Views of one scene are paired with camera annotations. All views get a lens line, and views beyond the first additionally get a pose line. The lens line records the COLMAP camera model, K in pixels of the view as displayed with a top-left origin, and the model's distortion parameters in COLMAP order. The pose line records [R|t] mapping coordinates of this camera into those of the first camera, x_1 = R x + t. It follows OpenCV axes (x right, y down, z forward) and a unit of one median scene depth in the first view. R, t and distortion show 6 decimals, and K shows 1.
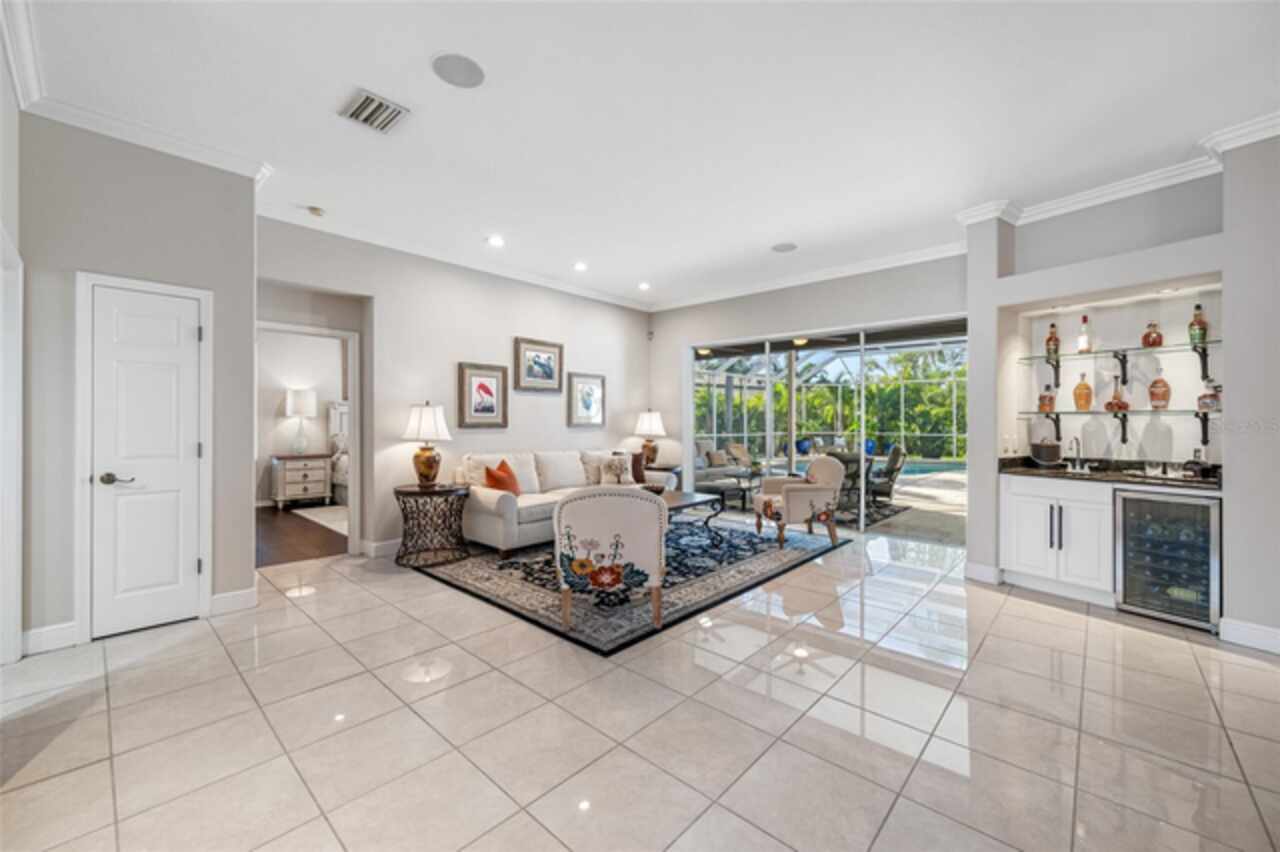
lens RADIAL K [[506.9, 0, 635.5], [0, 506.9, 421.8], [0, 0, 1]] dist [-0.000271, 0.000525]
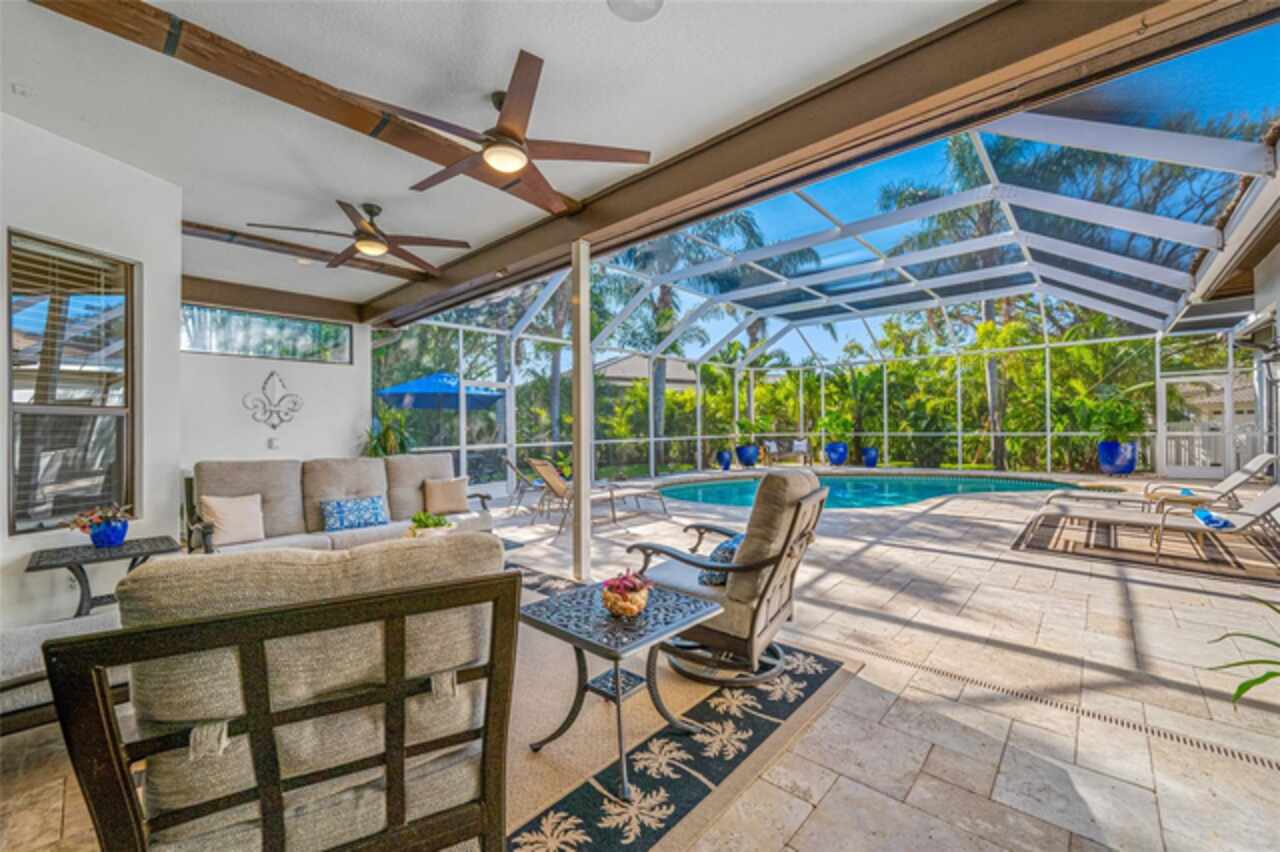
lens RADIAL K [[506.9, 0, 642.9], [0, 506.9, 433.4], [0, 0, 1]] dist [-0.000271, 0.000525]
pose [[0.999837, -0.017669, 0.003738, 0.185605], [0.017651, 0.999832, 0.004848, 0.013868], [-0.003823, -0.004781, 0.999981, 0.295950]]
